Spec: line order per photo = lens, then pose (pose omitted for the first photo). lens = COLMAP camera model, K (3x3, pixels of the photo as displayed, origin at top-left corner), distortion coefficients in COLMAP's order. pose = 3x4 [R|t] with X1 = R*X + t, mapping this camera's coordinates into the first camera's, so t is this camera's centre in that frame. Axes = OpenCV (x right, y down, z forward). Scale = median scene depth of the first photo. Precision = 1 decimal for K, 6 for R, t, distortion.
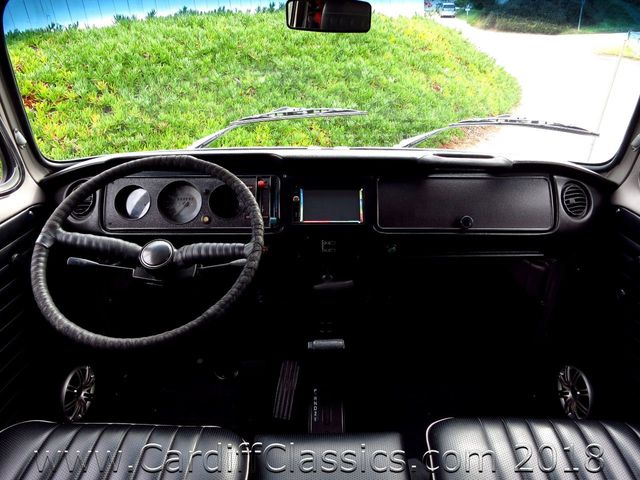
lens RADIAL K [[453.9, 0, 322.2], [0, 453.9, 240.4], [0, 0, 1]] dist [-0.020087, 0.002062]
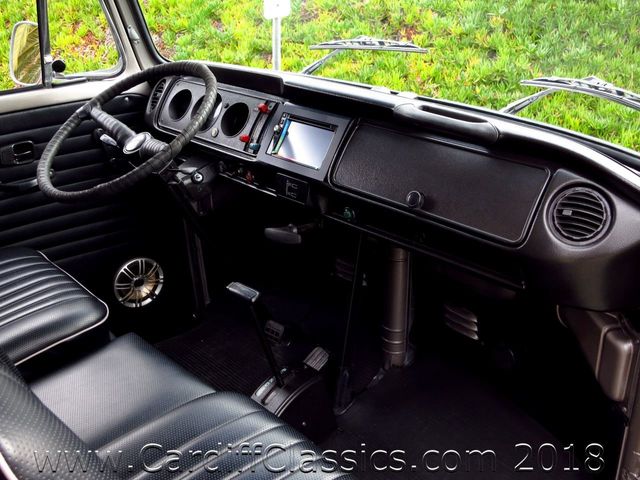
lens RADIAL K [[705.9, 0, 319.8], [0, 705.9, 241.1], [0, 0, 1]] dist [-0.094412, 0.000000]
pose [[0.695567, 0.287643, -0.658368, 0.816424], [-0.314518, 0.945795, 0.080931, -0.016582], [0.645960, 0.150776, 0.748333, 0.046867]]
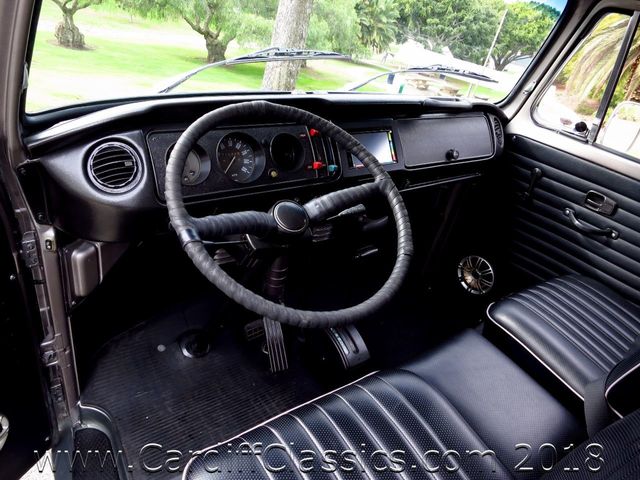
lens RADIAL K [[453.9, 0, 320.9], [0, 453.9, 238.0], [0, 0, 1]] dist [-0.020087, 0.002062]
pose [[0.812594, -0.178817, 0.554722, -0.592412], [0.110317, 0.981756, 0.154873, -0.039345], [-0.572295, -0.064654, 0.817495, 0.151735]]
